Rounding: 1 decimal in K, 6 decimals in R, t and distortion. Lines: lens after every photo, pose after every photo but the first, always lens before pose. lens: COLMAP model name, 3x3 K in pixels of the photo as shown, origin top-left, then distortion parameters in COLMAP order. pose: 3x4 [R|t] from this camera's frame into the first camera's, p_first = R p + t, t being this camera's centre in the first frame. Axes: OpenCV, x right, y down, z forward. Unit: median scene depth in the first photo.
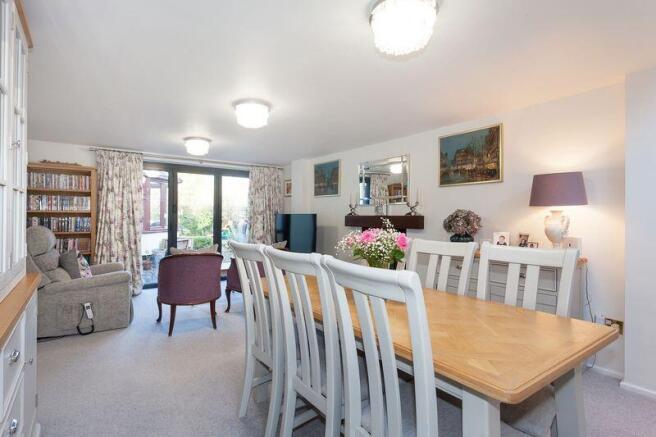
lens RADIAL K [[325.7, 0, 322.7], [0, 325.7, 216.4], [0, 0, 1]] dist [0.001014, 0.000399]
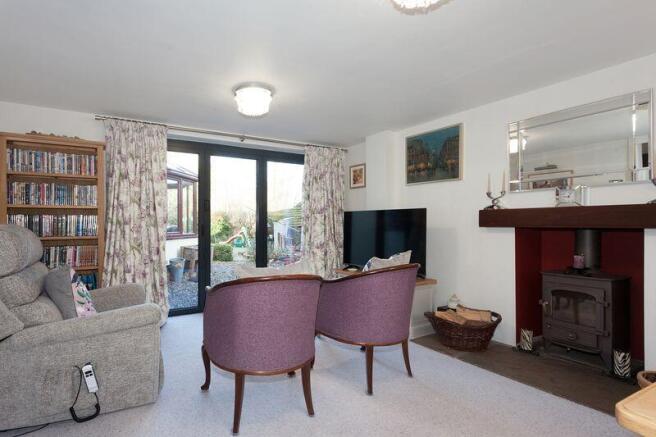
lens RADIAL K [[341.2, 0, 297.4], [0, 341.2, 222.4], [0, 0, 1]] dist [0.002680, 0.000702]
pose [[0.994960, -0.004972, -0.100152, -0.212744], [0.004872, 0.999987, -0.001243, 0.019967], [0.100157, 0.000749, 0.994971, 0.315055]]
